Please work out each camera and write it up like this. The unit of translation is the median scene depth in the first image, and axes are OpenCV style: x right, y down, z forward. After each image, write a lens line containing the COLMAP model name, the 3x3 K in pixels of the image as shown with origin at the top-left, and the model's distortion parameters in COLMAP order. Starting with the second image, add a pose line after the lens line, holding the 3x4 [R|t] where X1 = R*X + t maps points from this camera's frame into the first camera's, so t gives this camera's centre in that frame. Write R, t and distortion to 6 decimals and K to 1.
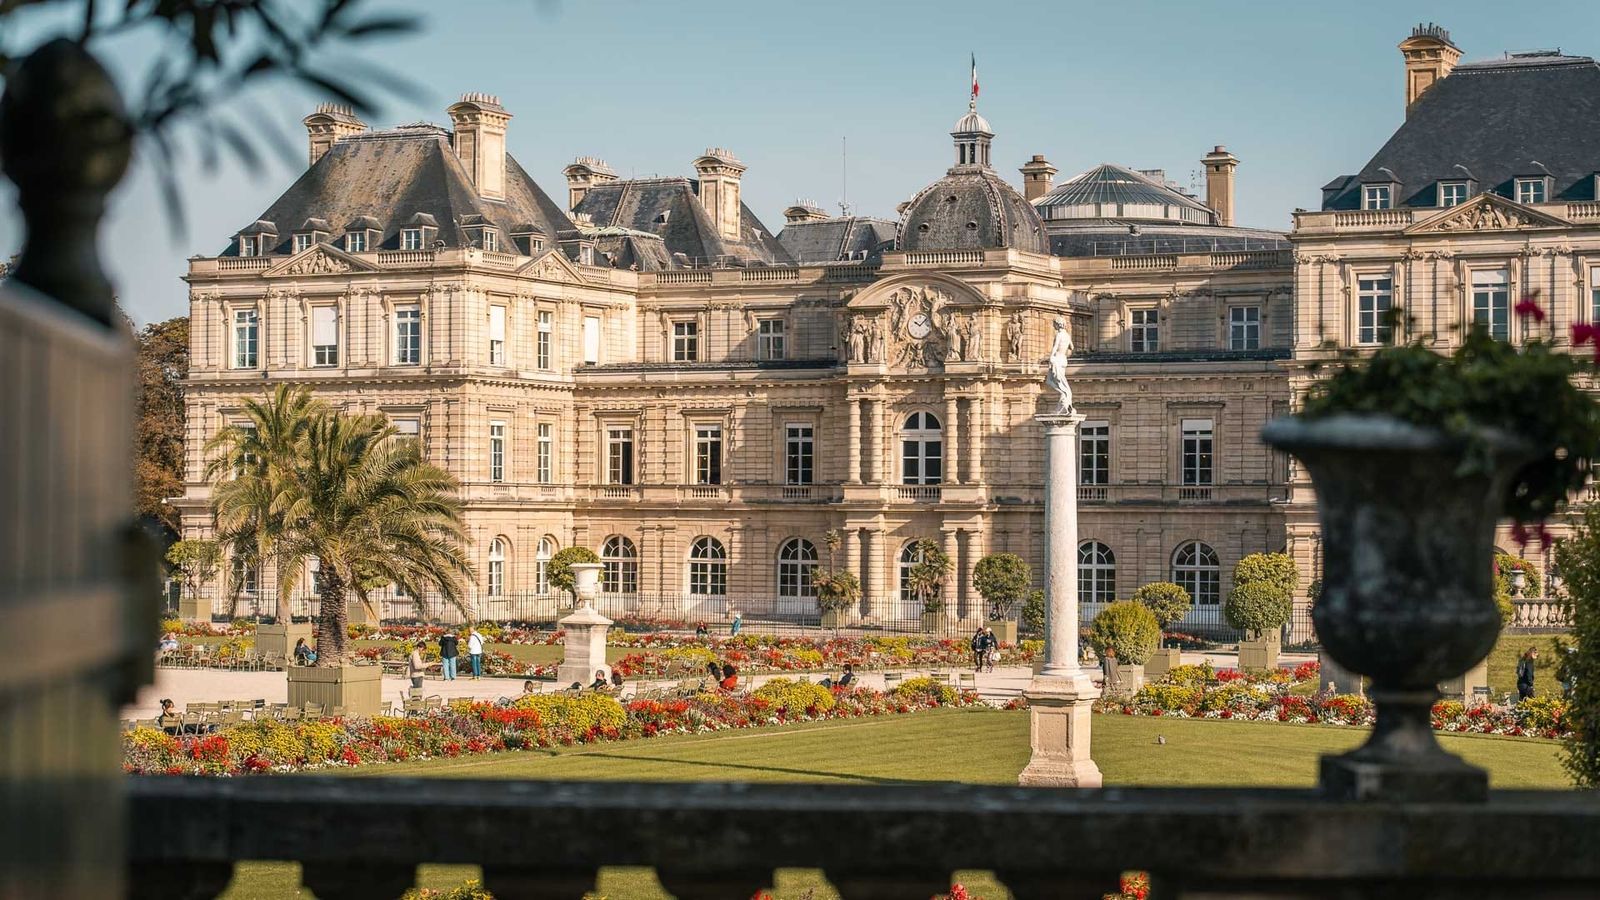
lens RADIAL K [[2939.6, 0, 800.0], [0, 2939.6, 450.0], [0, 0, 1]] dist [-0.011558, -0.170392]
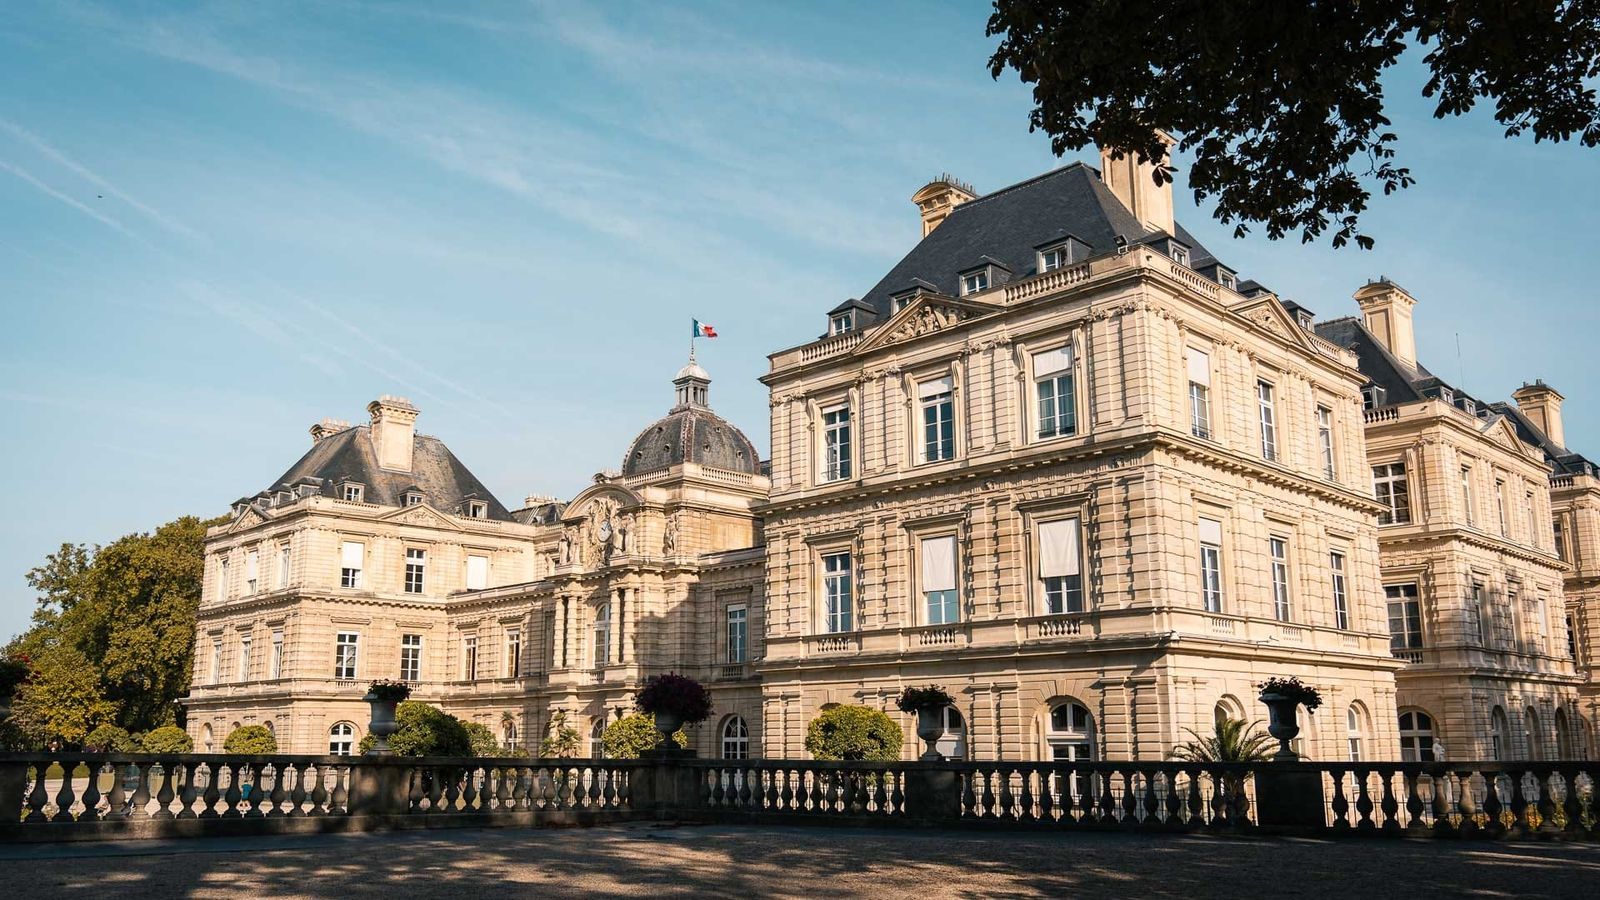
lens RADIAL K [[1249.8, 0, 799.6], [0, 1249.8, 485.1], [0, 0, 1]] dist [-0.005834, -0.009809]
pose [[0.954952, -0.070038, -0.288378, 0.257716], [0.018348, 0.983826, -0.178182, 0.029503], [0.296194, 0.164864, 0.940792, 0.552762]]
